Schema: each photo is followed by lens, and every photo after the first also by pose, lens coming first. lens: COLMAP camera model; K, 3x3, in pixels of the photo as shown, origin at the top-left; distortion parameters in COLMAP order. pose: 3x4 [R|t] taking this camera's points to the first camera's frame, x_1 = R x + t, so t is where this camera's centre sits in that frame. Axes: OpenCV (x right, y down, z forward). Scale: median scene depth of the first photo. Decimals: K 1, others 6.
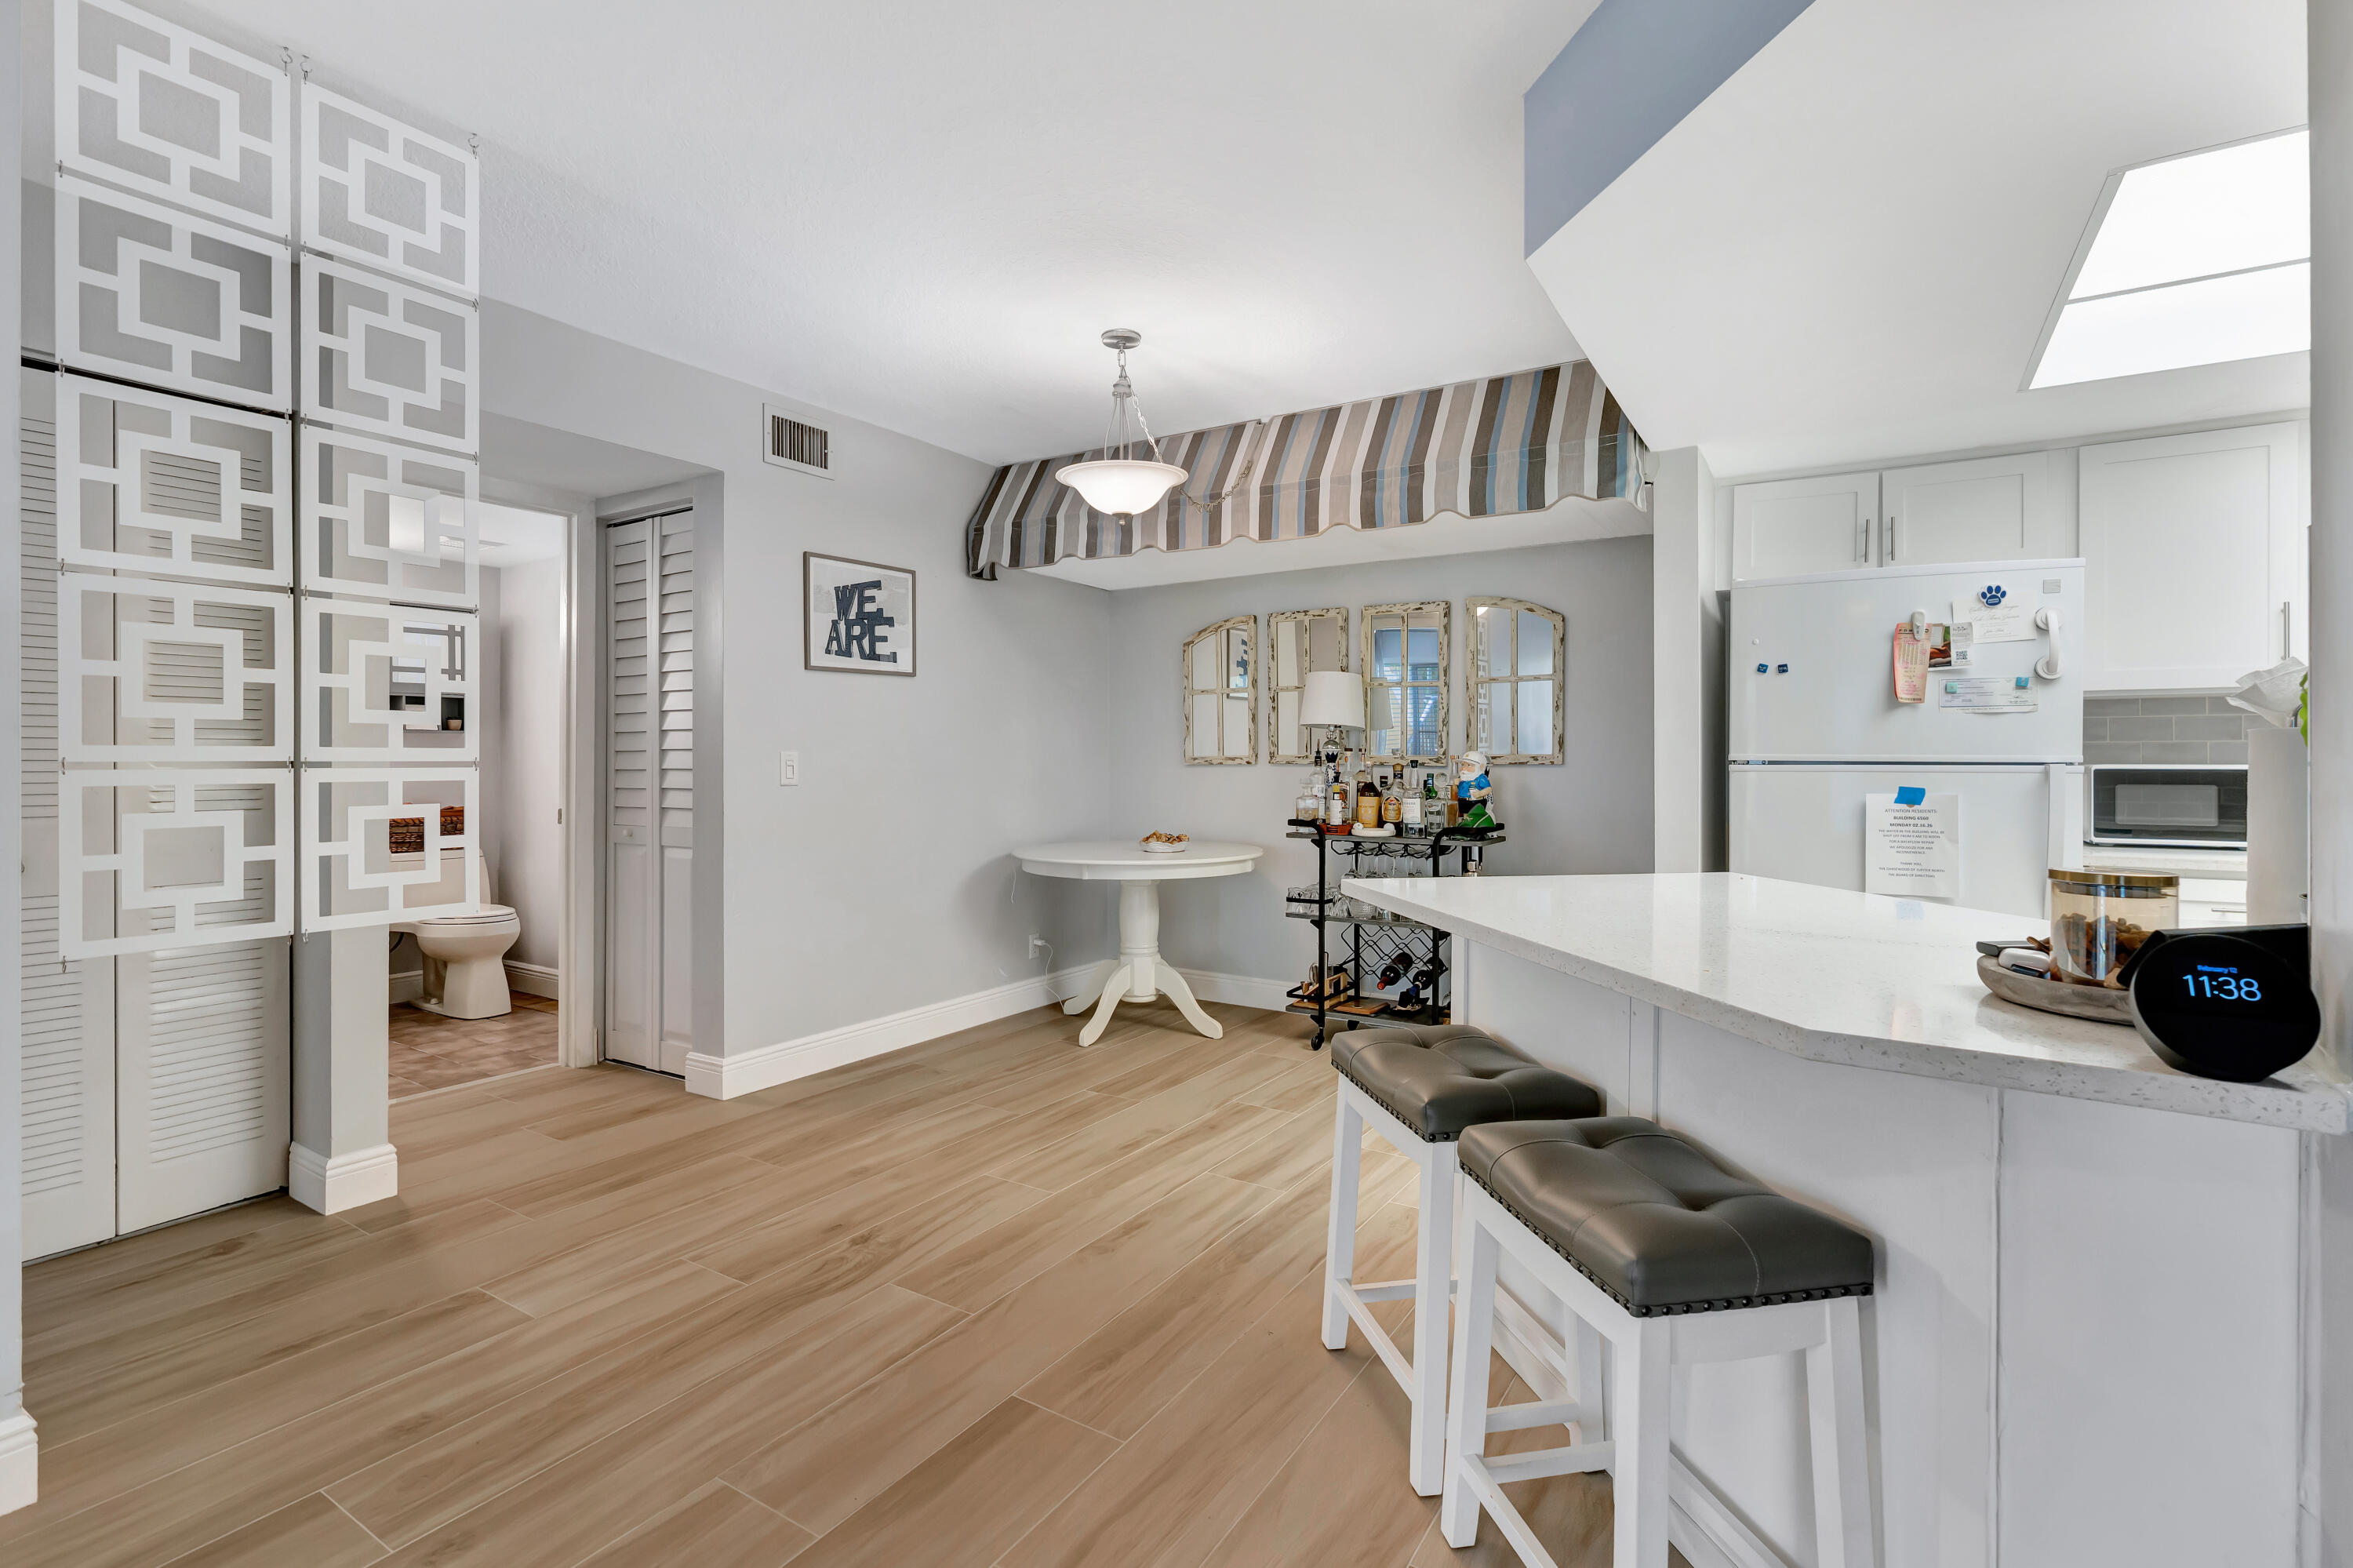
lens RADIAL K [[1083.3, 0, 1184.1], [0, 1083.3, 757.7], [0, 0, 1]] dist [-0.003705, -0.000294]
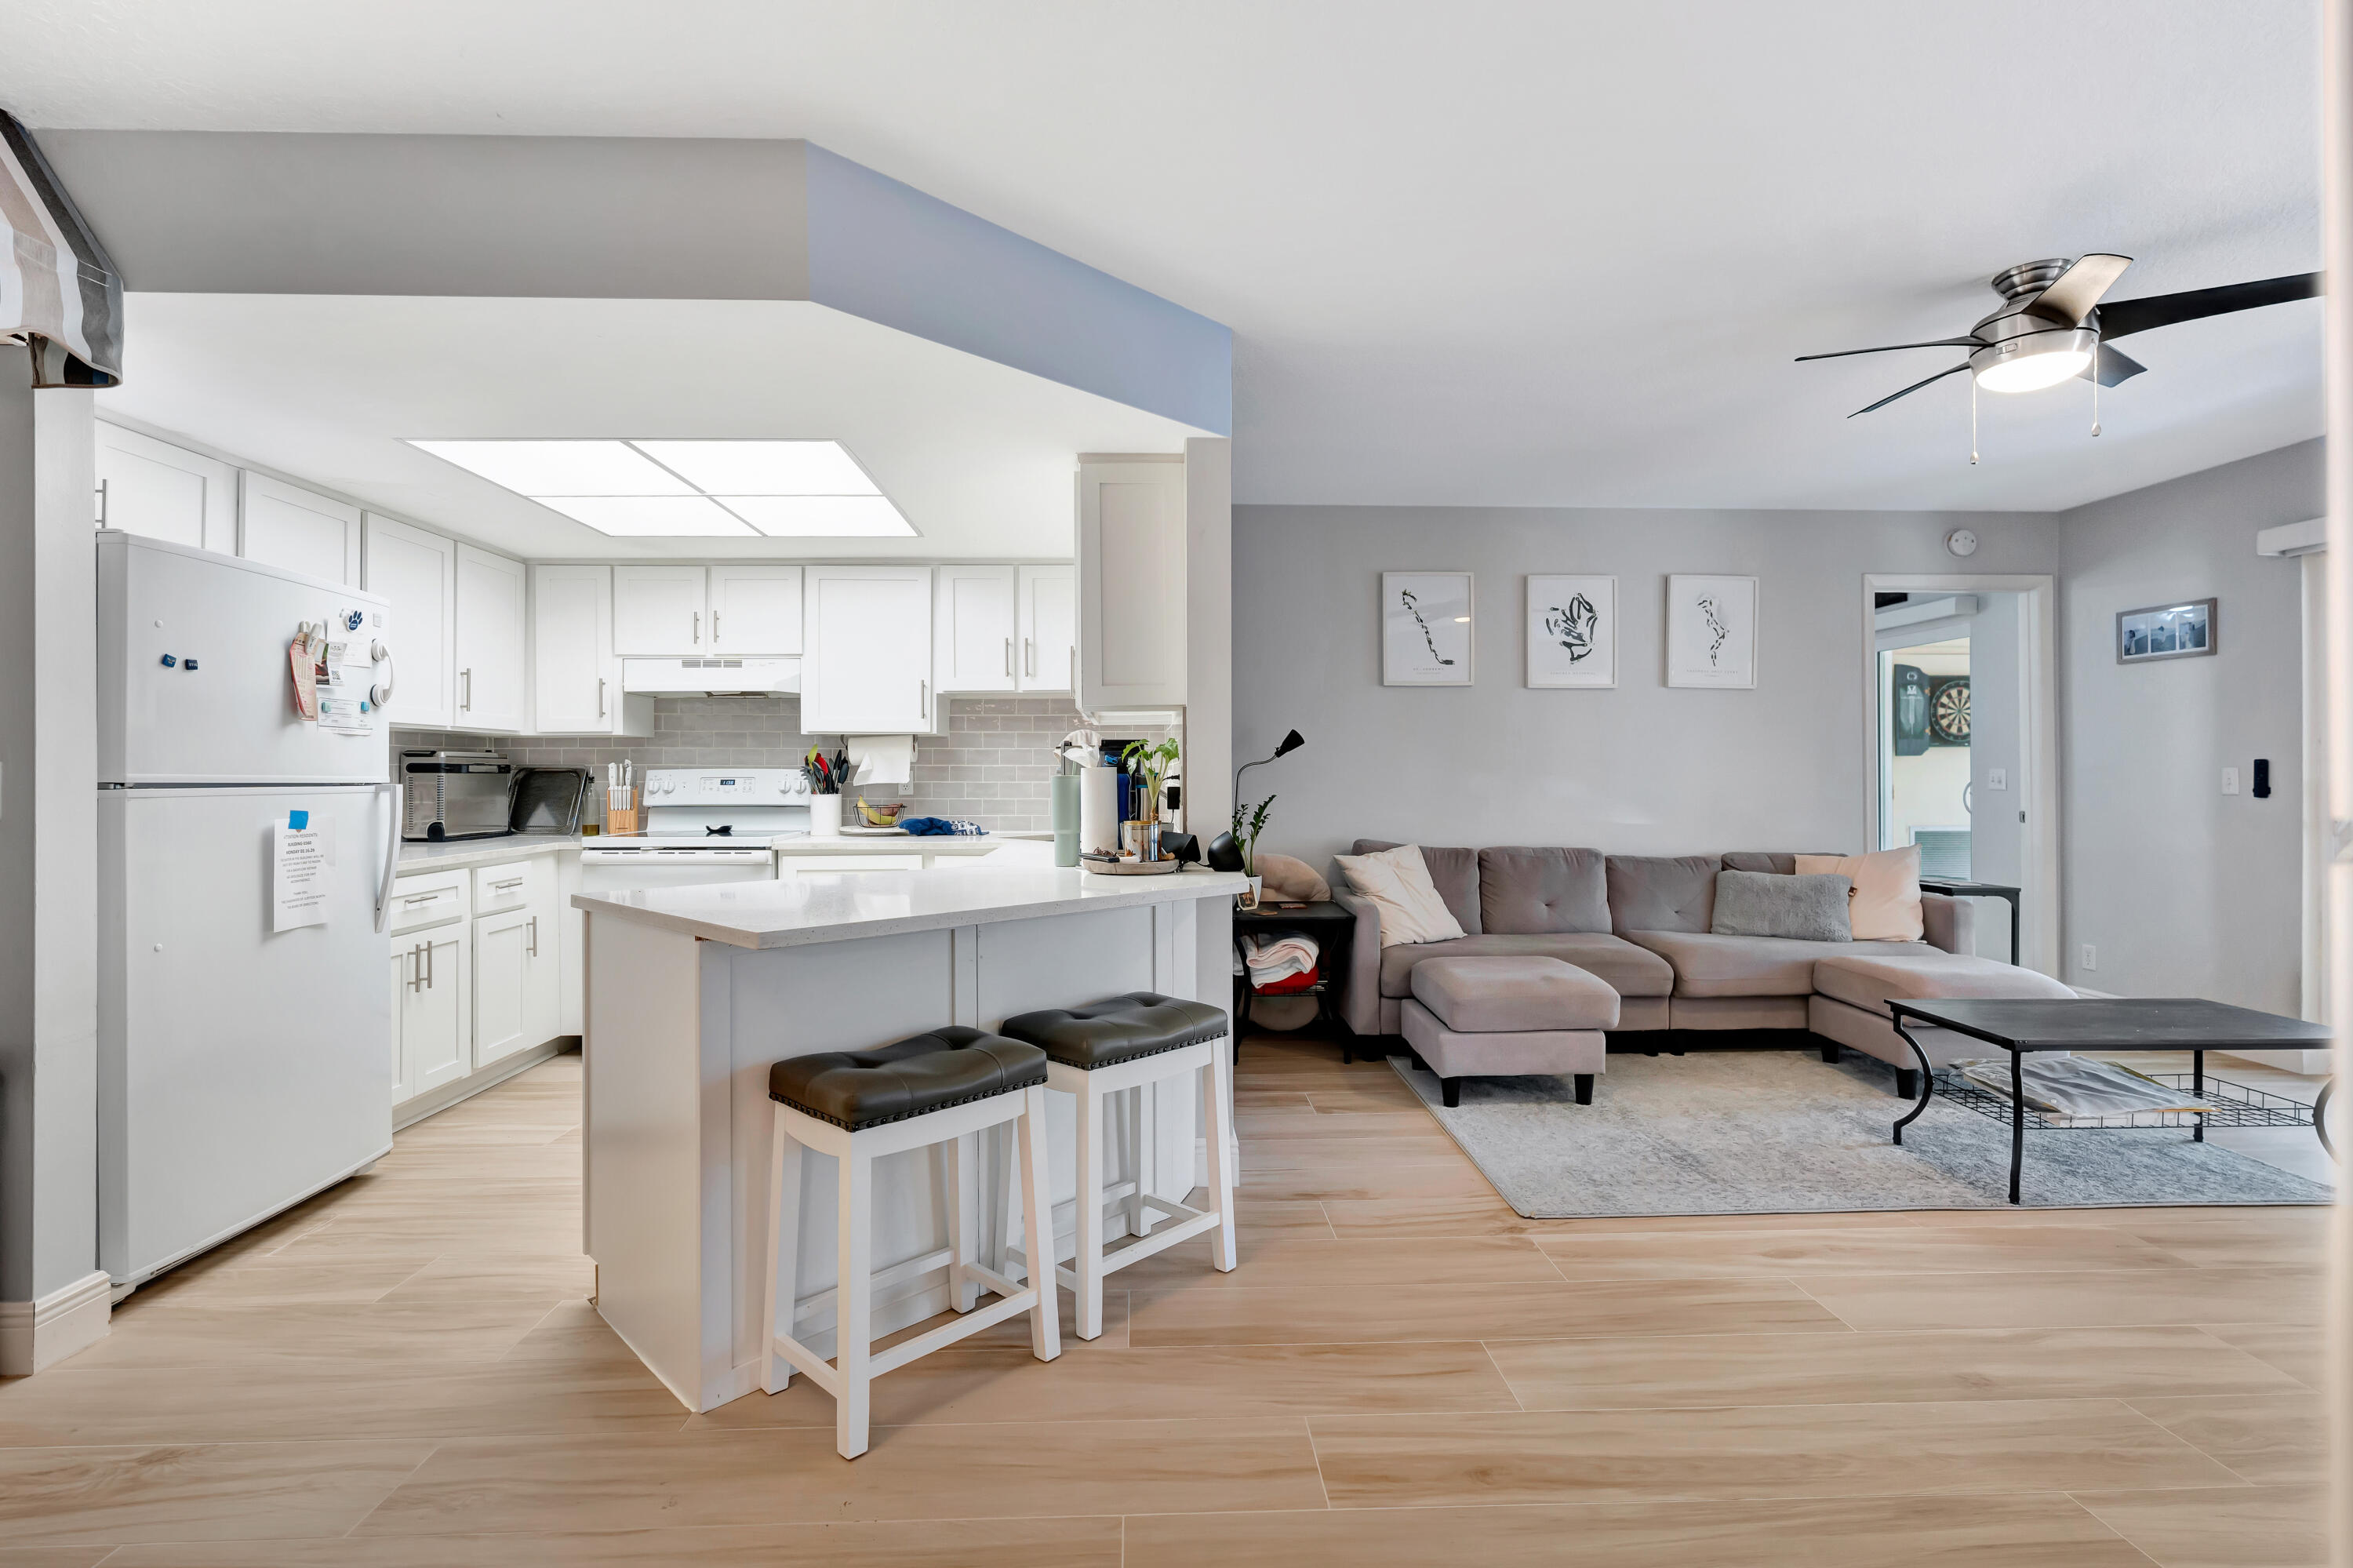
lens RADIAL K [[1069.0, 0, 1175.8], [0, 1069.0, 776.5], [0, 0, 1]] dist [-0.008491, 0.004759]
pose [[-0.561810, -0.000062, 0.827266, -0.377914], [0.000653, 1.000000, 0.000518, -0.001311], [-0.827266, 0.000831, -0.561810, 0.665309]]
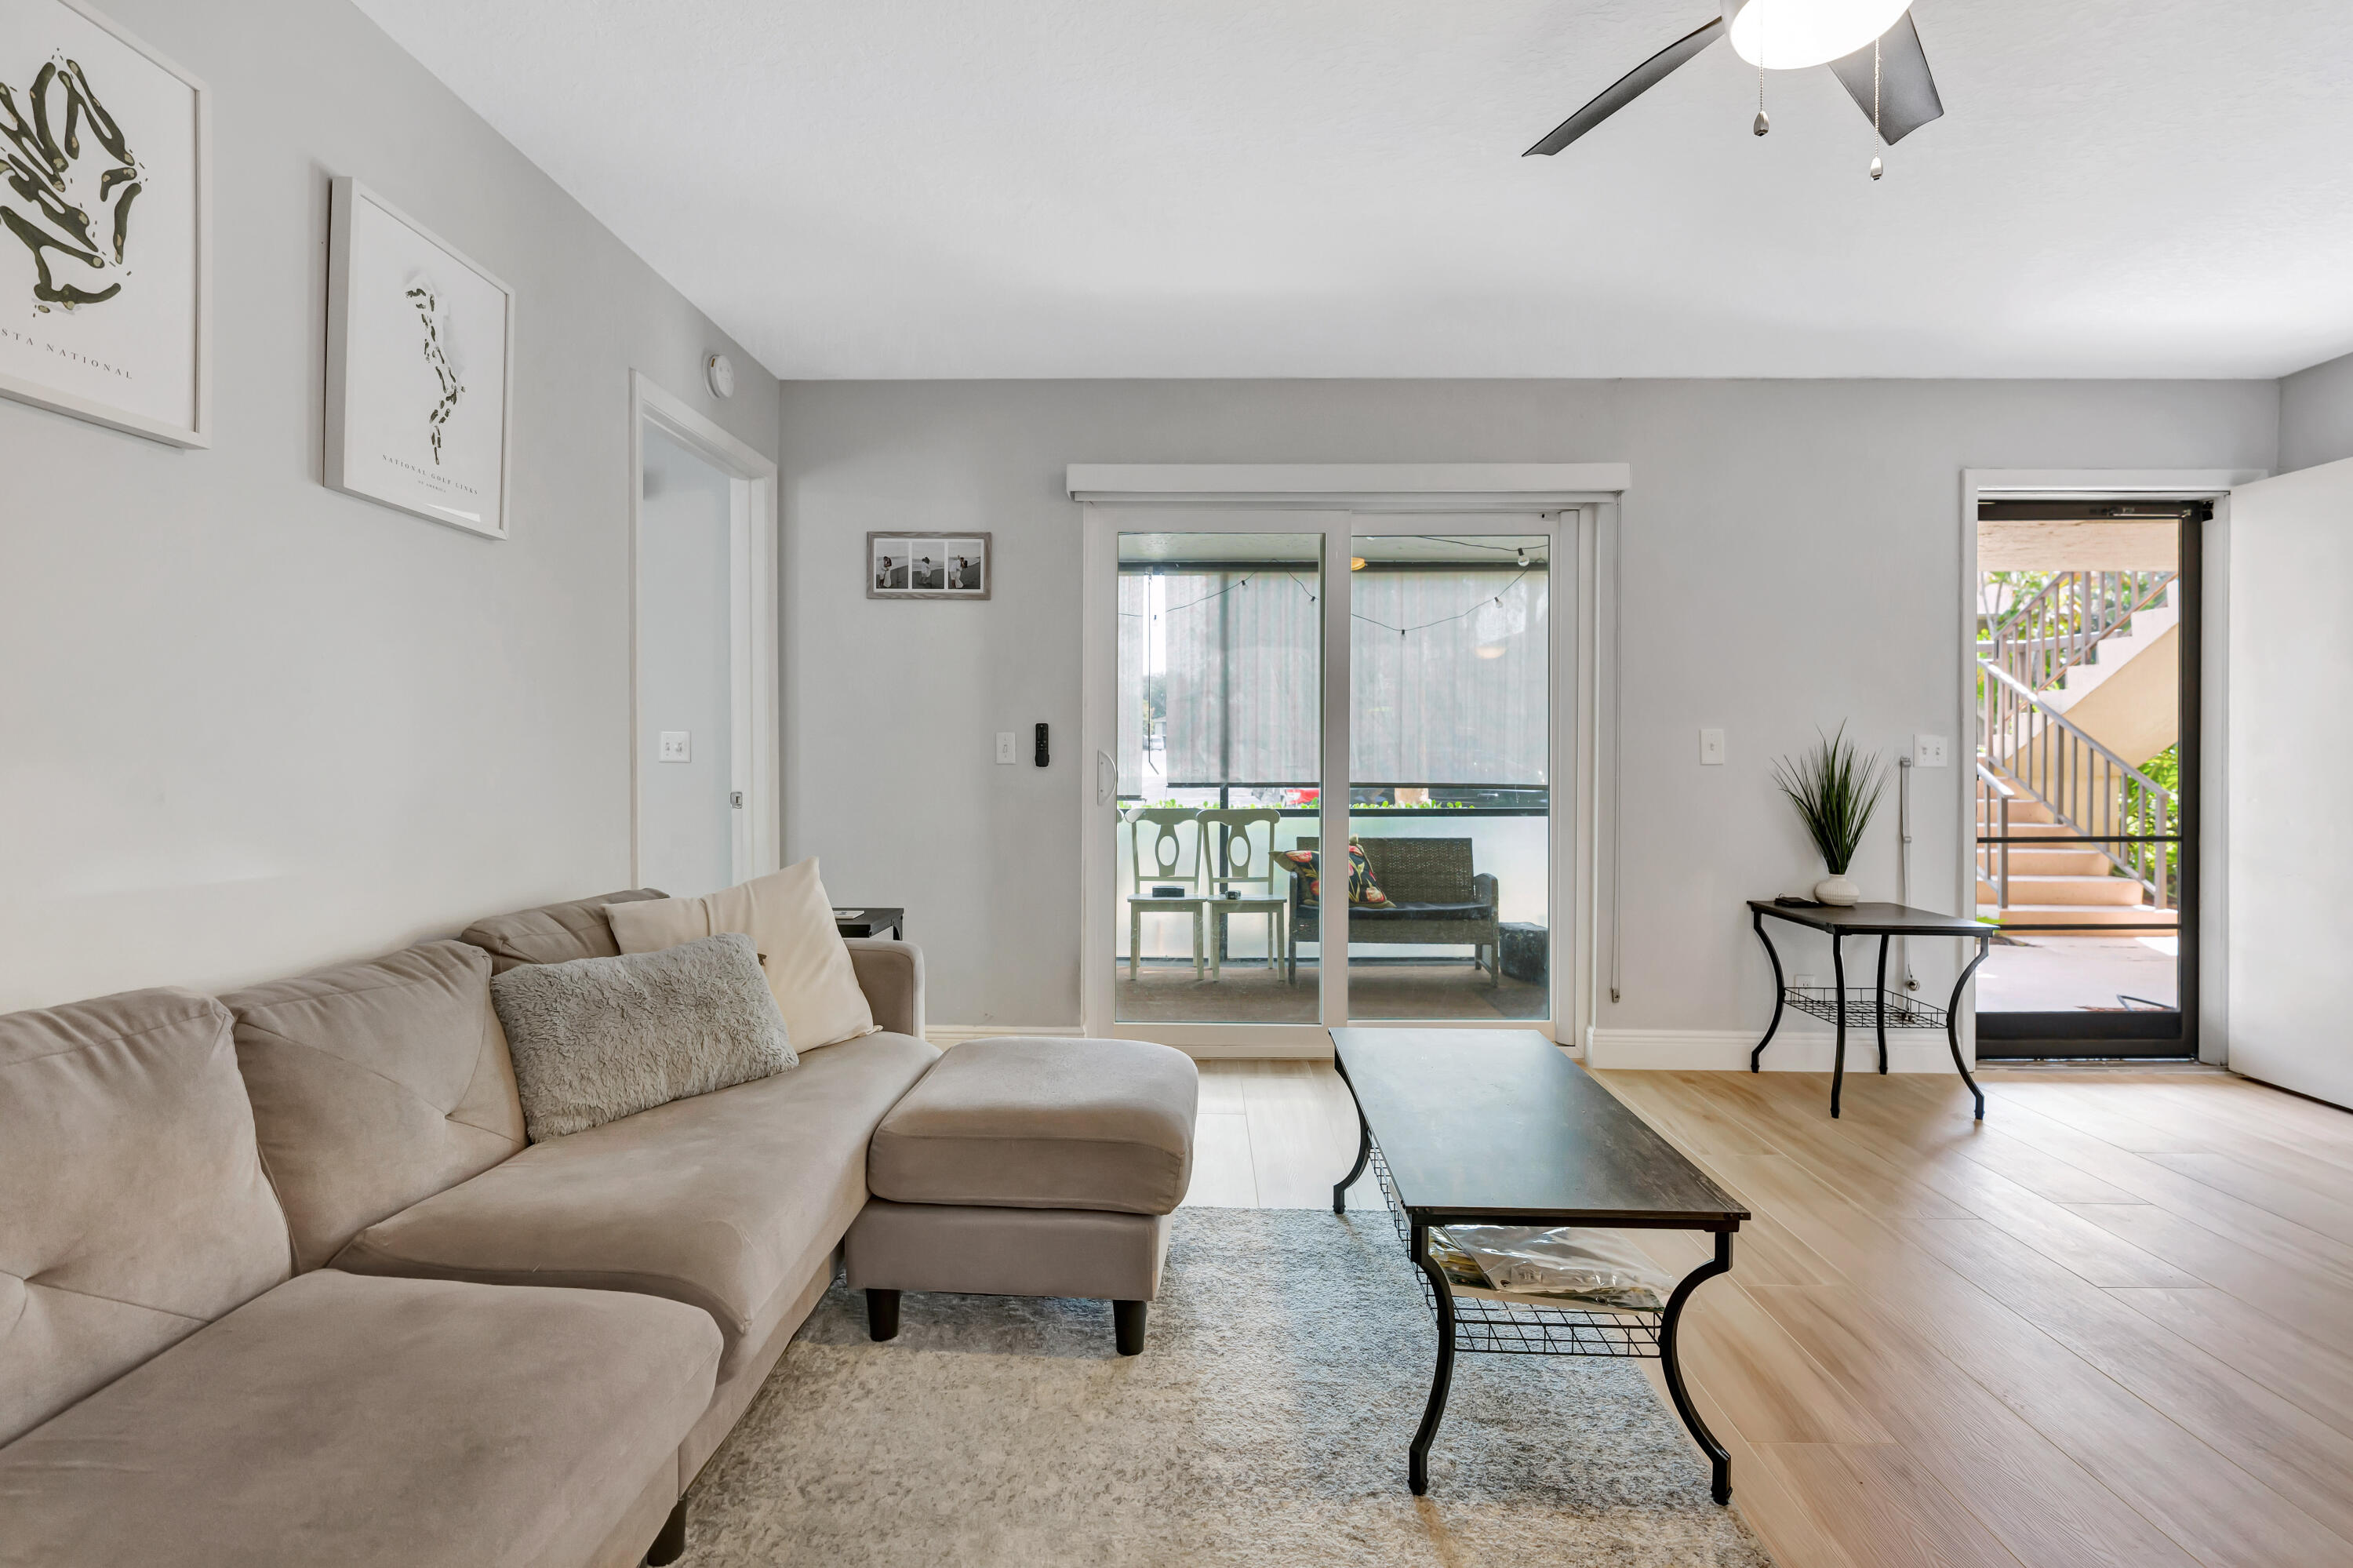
lens RADIAL K [[1050.4, 0, 1175.1], [0, 1050.4, 749.5], [0, 0, 1]] dist [-0.007037, 0.001384]
pose [[-0.855959, 0.000867, -0.517043, 0.270780], [-0.000744, 0.999995, 0.002909, 0.003328], [0.517043, 0.002875, -0.855954, 0.031046]]
